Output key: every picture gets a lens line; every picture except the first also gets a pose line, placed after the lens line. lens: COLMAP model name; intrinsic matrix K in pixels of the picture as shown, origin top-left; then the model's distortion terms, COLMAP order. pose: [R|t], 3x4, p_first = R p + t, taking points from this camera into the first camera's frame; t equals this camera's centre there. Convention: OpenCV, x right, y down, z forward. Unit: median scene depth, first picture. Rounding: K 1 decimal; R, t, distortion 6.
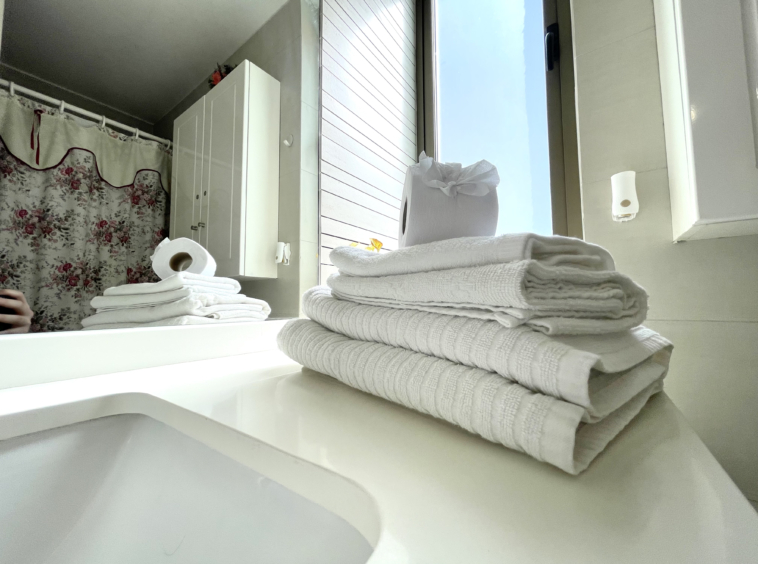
lens RADIAL K [[305.5, 0, 376.4], [0, 305.5, 279.5], [0, 0, 1]] dist [-0.001829, 0.000865]
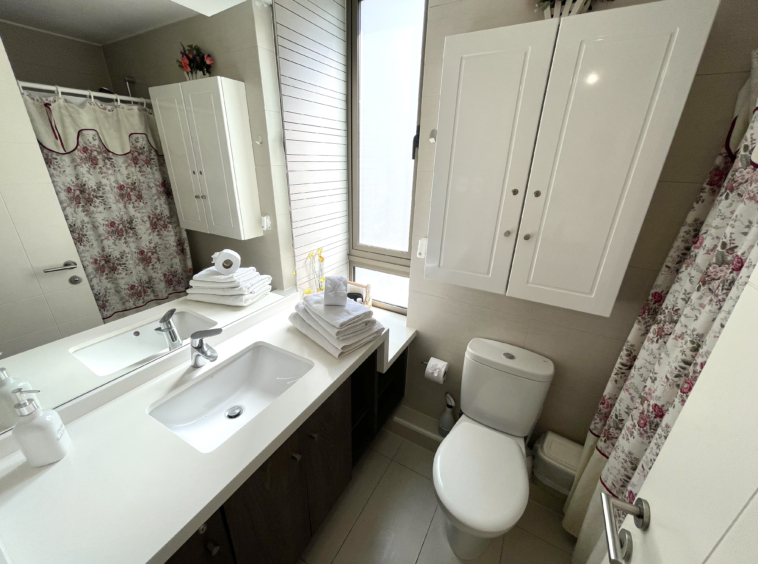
lens RADIAL K [[305.5, 0, 375.9], [0, 305.5, 283.0], [0, 0, 1]] dist [-0.001829, 0.000865]
pose [[0.993939, -0.012473, 0.109223, 0.075052], [-0.038356, 0.891762, 0.450877, -0.475641], [-0.103024, -0.452334, 0.885878, -0.529887]]
